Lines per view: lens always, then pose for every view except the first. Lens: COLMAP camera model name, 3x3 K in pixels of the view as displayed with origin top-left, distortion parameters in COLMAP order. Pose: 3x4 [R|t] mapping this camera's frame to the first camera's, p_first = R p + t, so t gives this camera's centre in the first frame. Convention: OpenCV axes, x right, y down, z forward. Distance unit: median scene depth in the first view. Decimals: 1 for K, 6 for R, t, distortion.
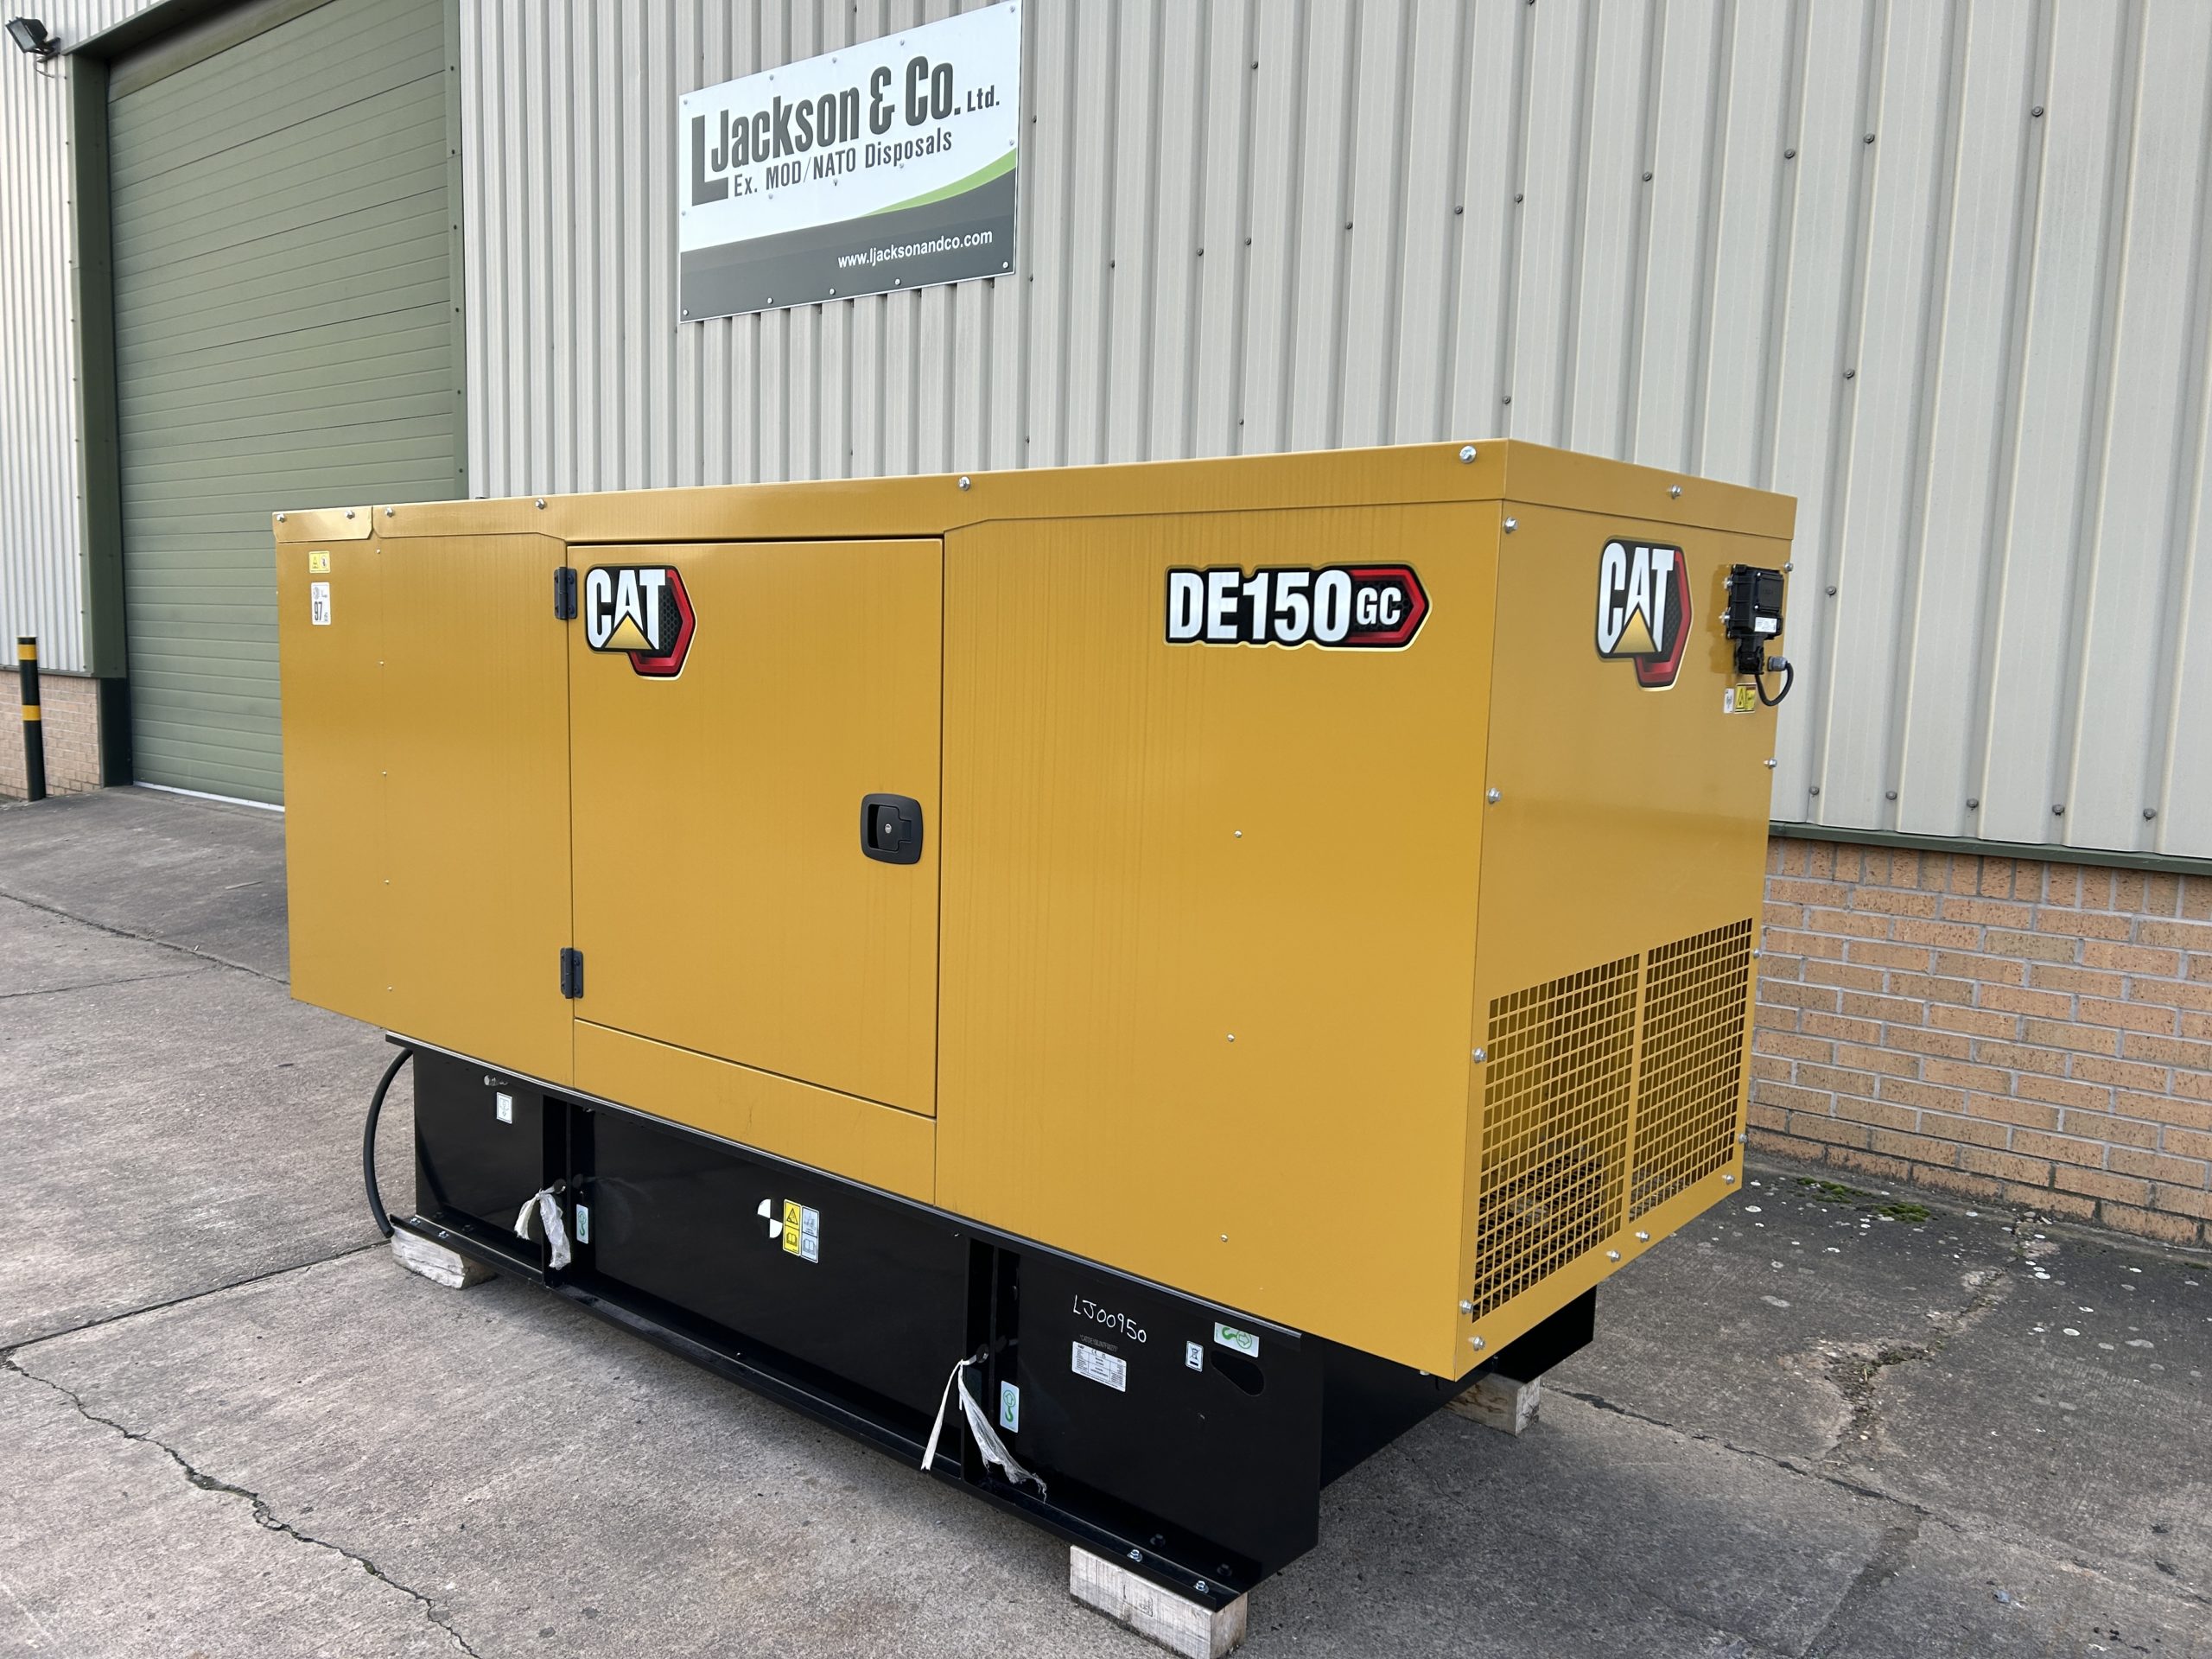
lens RADIAL K [[1665.7, 0, 1098.7], [0, 1665.7, 832.5], [0, 0, 1]] dist [0.032717, -0.007487]
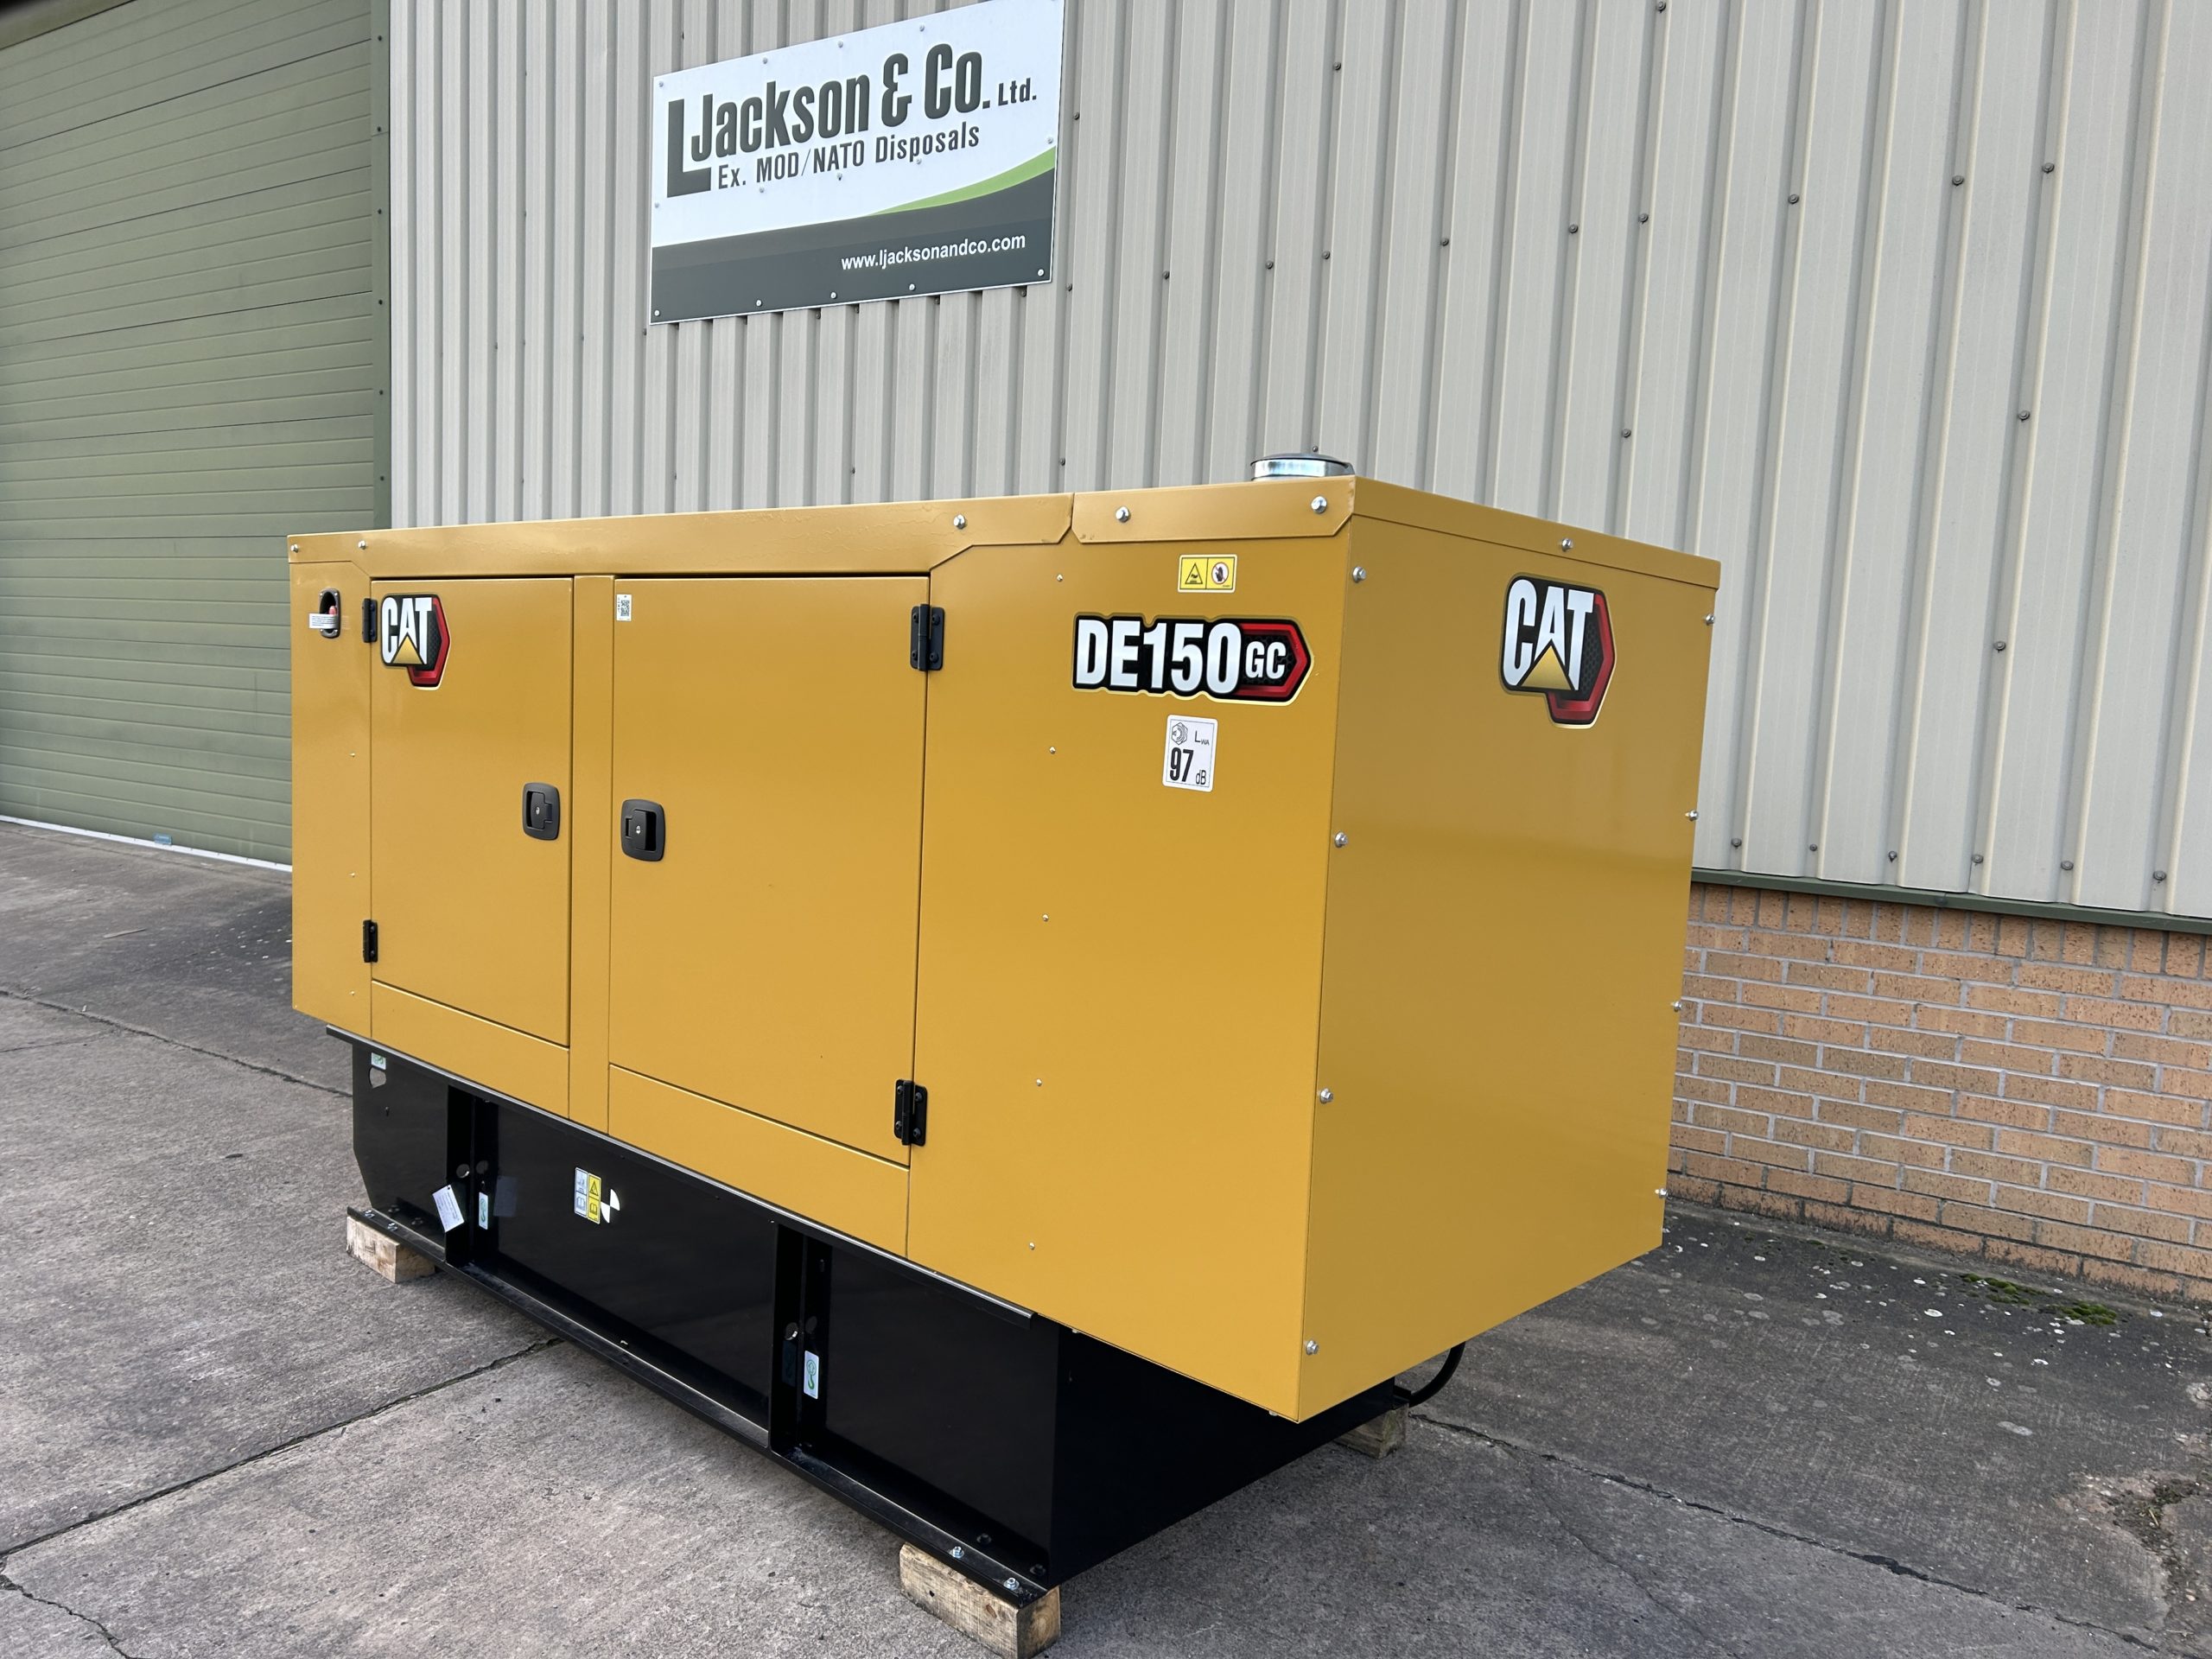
lens RADIAL K [[1668.4, 0, 1092.0], [0, 1668.4, 839.2], [0, 0, 1]] dist [0.034303, -0.019294]
pose [[0.995692, 0.006423, 0.092504, -0.148857], [-0.005450, 0.999927, -0.010768, -0.022631], [-0.092566, 0.010218, 0.995654, 0.107740]]
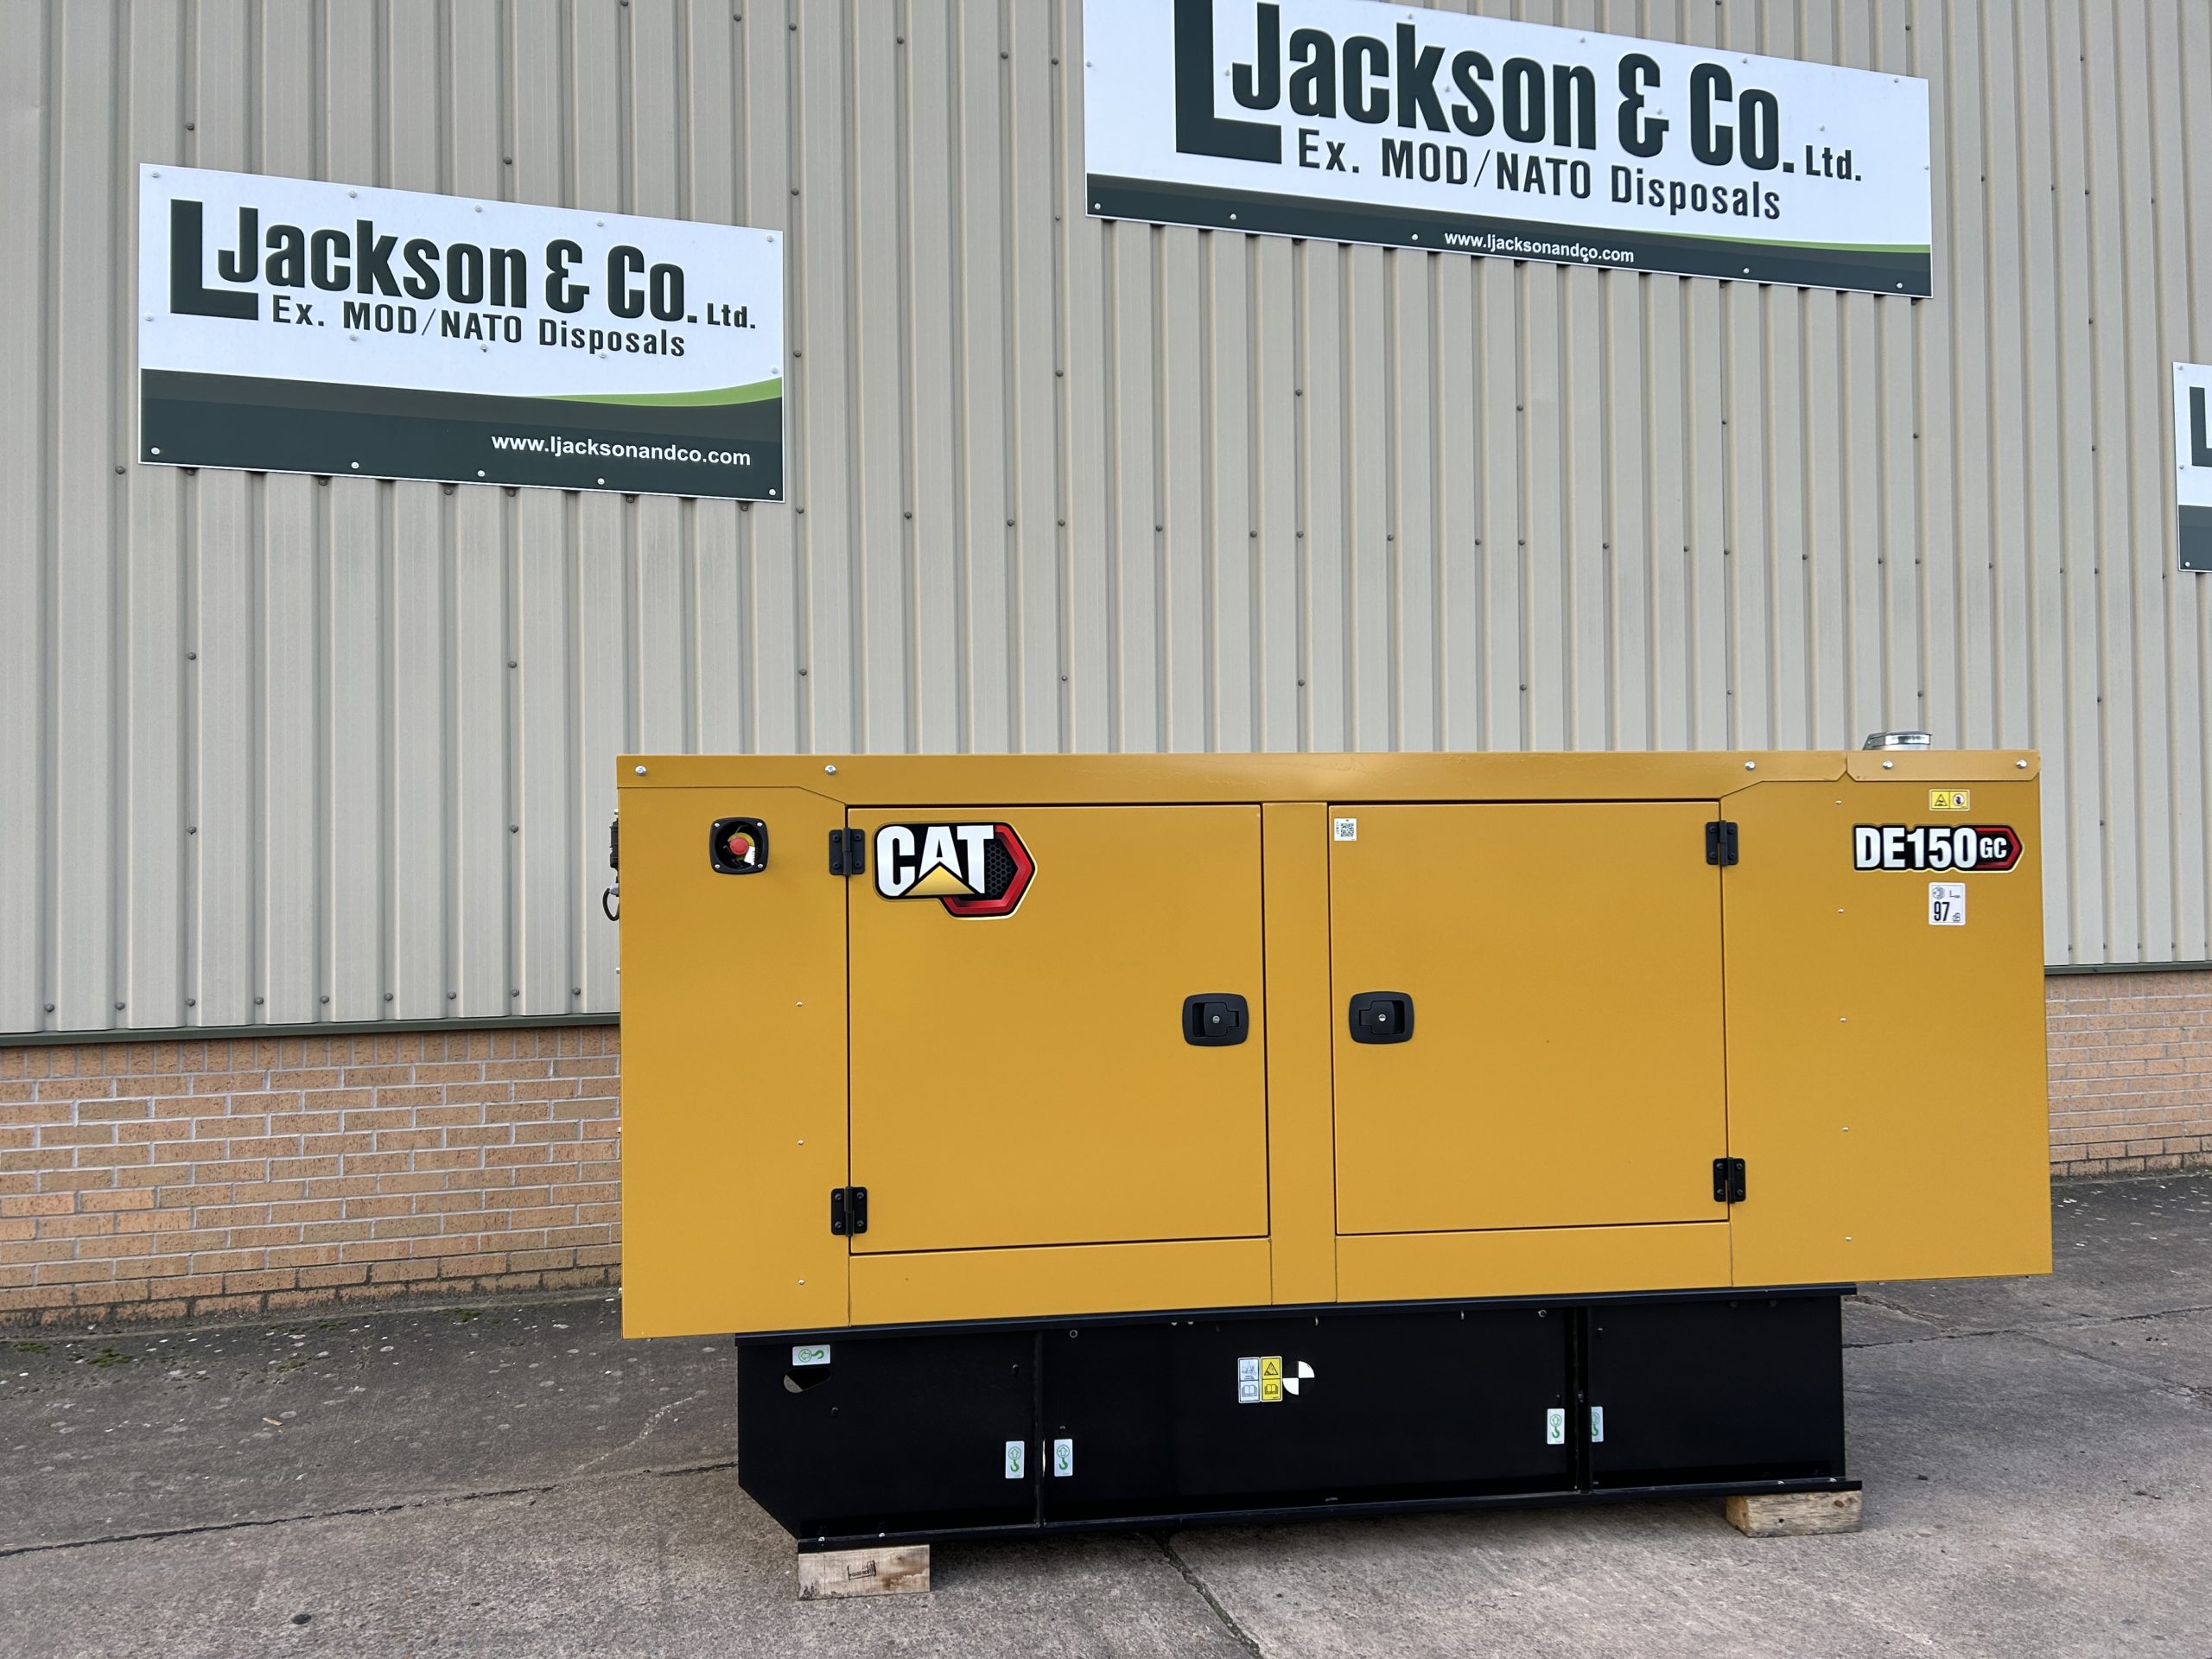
lens RADIAL K [[1666.0, 0, 1098.5], [0, 1666.0, 837.5], [0, 0, 1]] dist [0.029596, -0.000599]
pose [[0.560216, -0.016147, 0.828189, -0.993735], [0.120788, 0.990716, -0.062390, -0.084054], [-0.819492, 0.134988, 0.556966, 0.462039]]
